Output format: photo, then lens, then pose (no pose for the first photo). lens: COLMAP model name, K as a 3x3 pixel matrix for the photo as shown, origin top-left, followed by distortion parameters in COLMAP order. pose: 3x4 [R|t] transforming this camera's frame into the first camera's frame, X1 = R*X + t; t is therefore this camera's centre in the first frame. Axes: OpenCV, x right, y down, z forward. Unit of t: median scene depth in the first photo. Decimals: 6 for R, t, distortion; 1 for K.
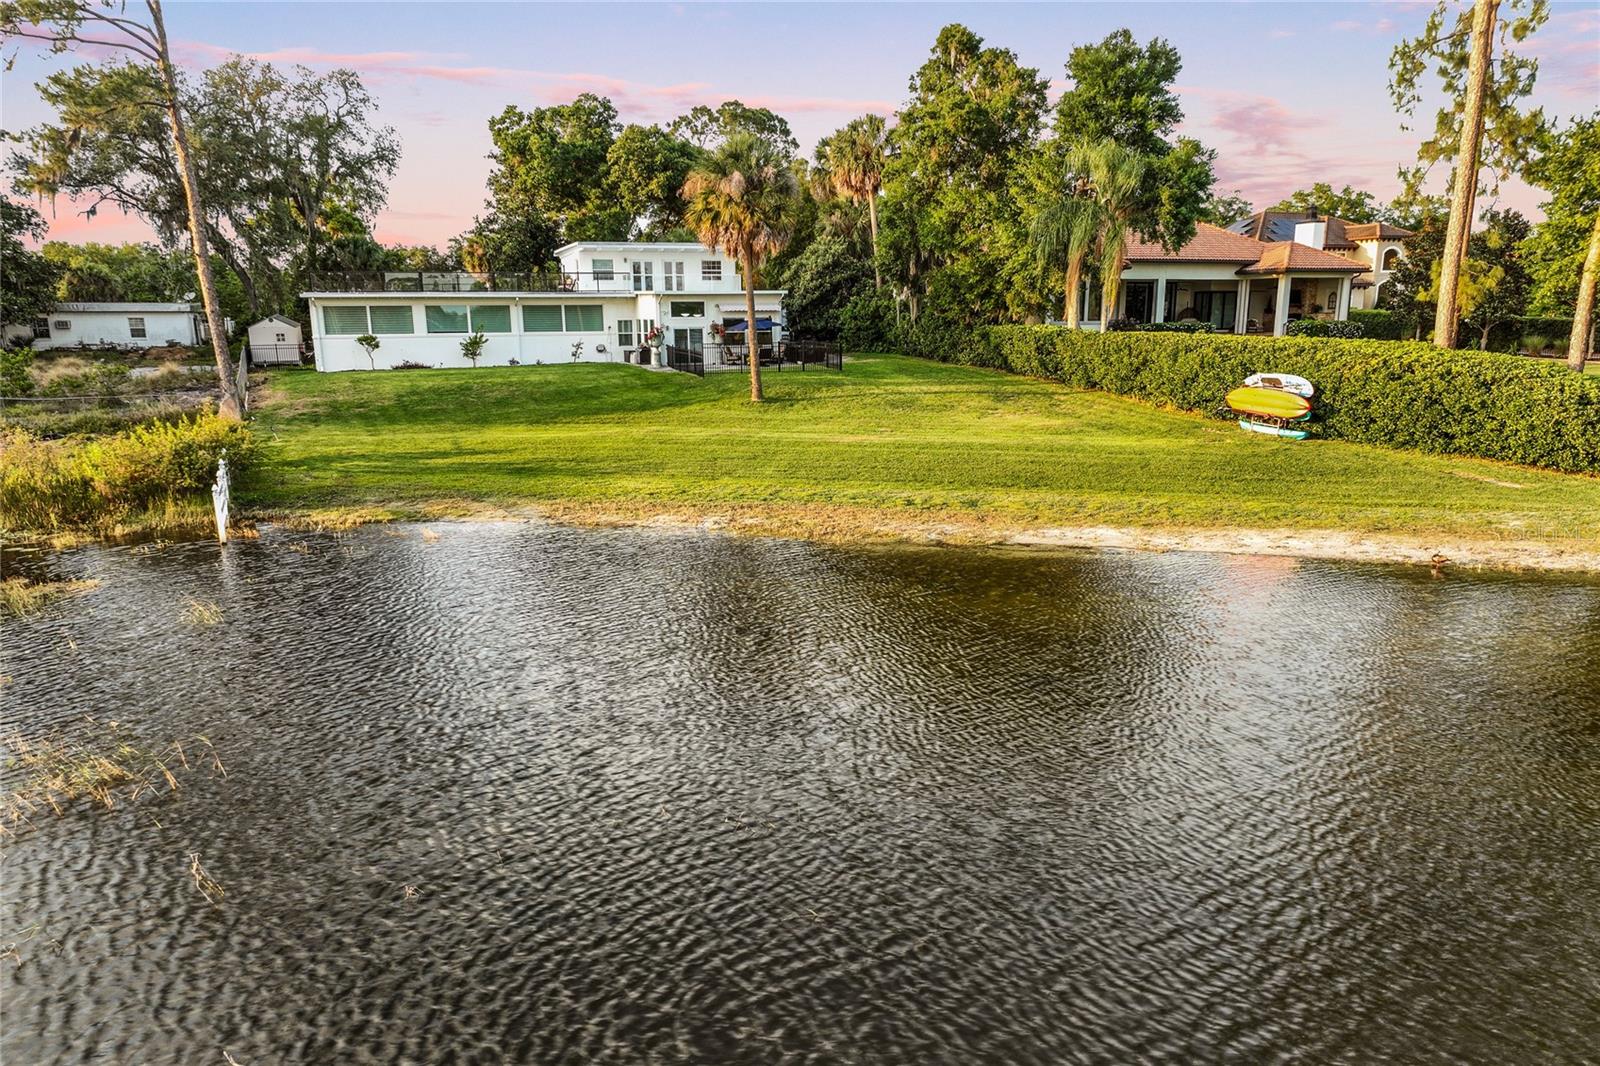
lens RADIAL K [[1115.7, 0, 800.7], [0, 1115.7, 583.7], [0, 0, 1]] dist [0.003702, 0.000457]
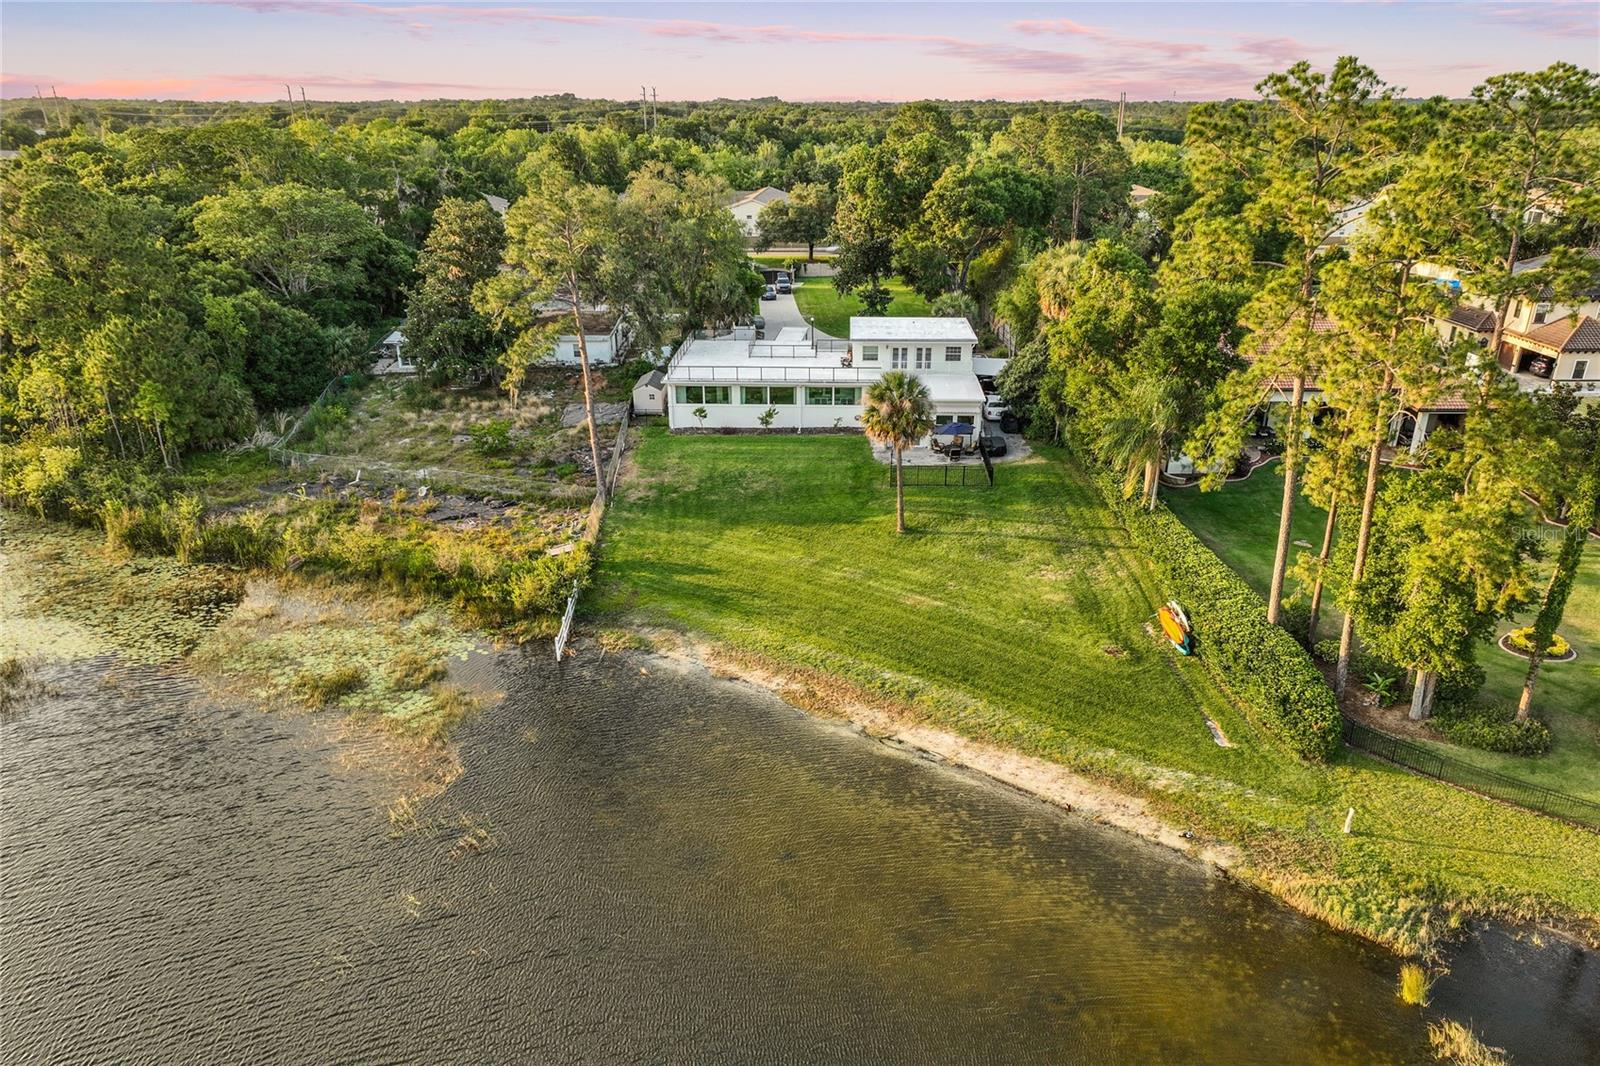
lens RADIAL K [[1115.7, 0, 800.7], [0, 1115.7, 583.7], [0, 0, 1]] dist [0.003702, 0.000457]
pose [[0.926064, 0.153368, -0.344796, 0.273607], [-0.094065, 0.978663, 0.182674, -0.263791], [0.365456, -0.136735, 0.920731, -0.341894]]
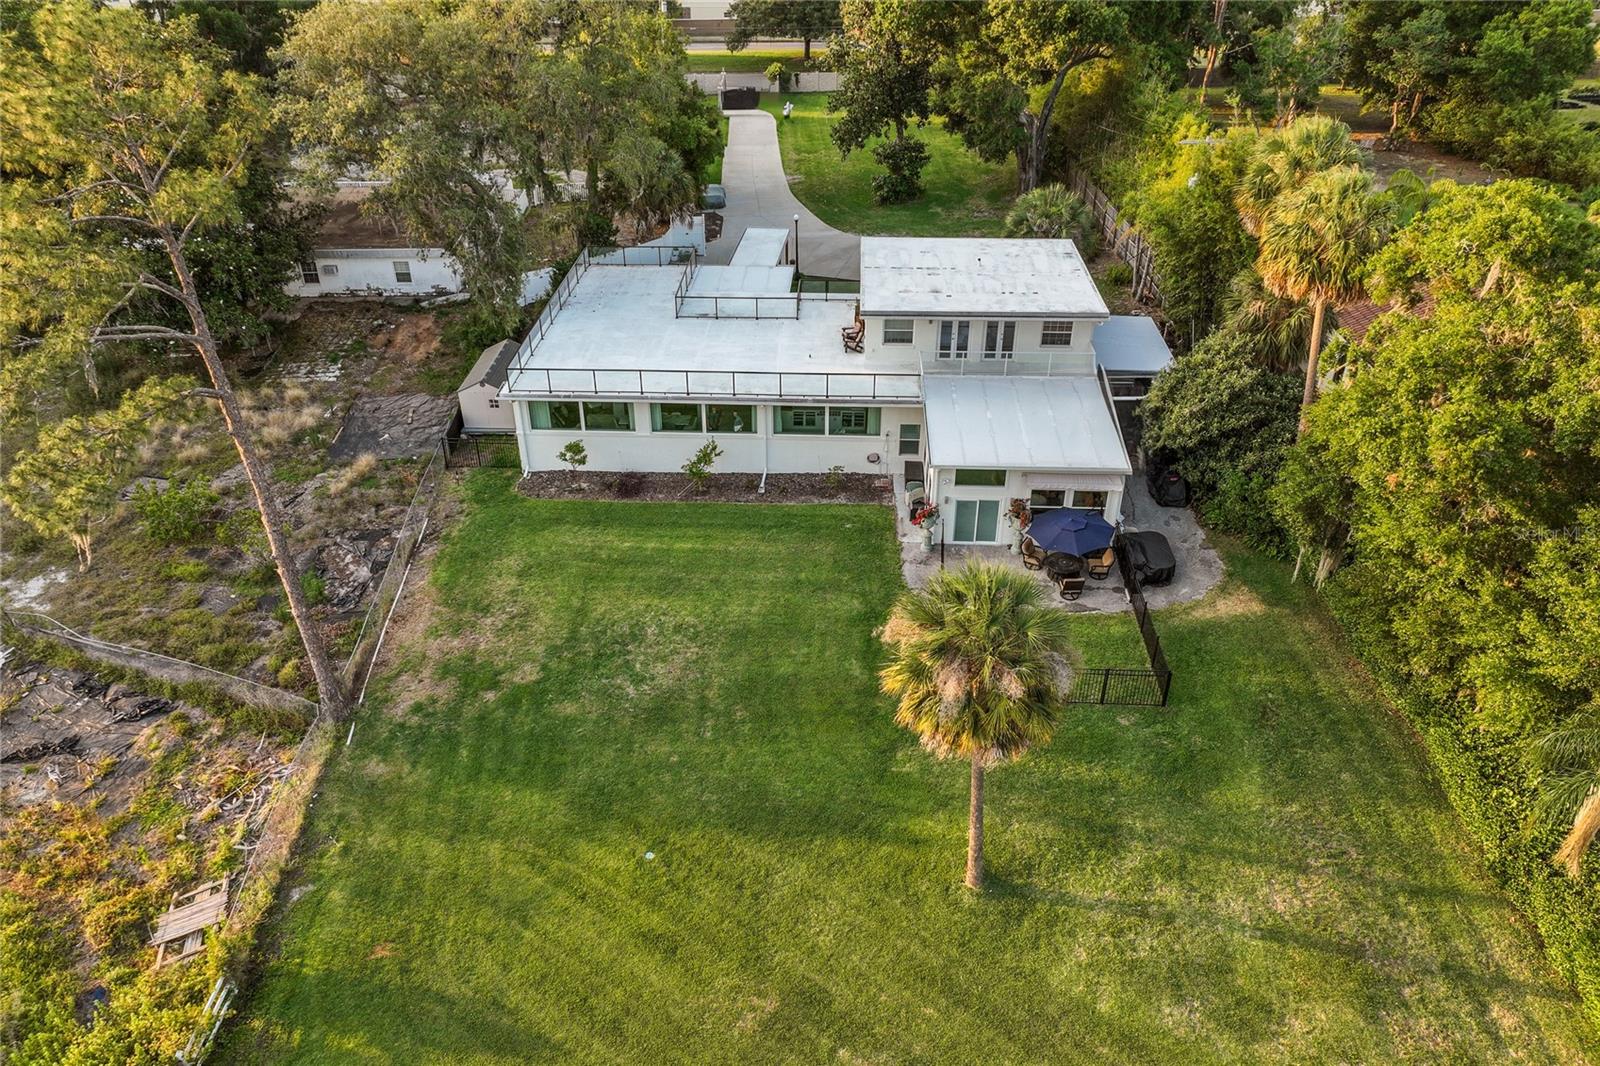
lens RADIAL K [[1154.1, 0, 779.0], [0, 1154.1, 531.9], [0, 0, 1]] dist [0.007235, 0.003113]
pose [[0.917997, 0.205043, -0.339467, 0.032246], [-0.092507, 0.943070, 0.319470, -0.415728], [0.385647, -0.261870, 0.884704, 0.302993]]
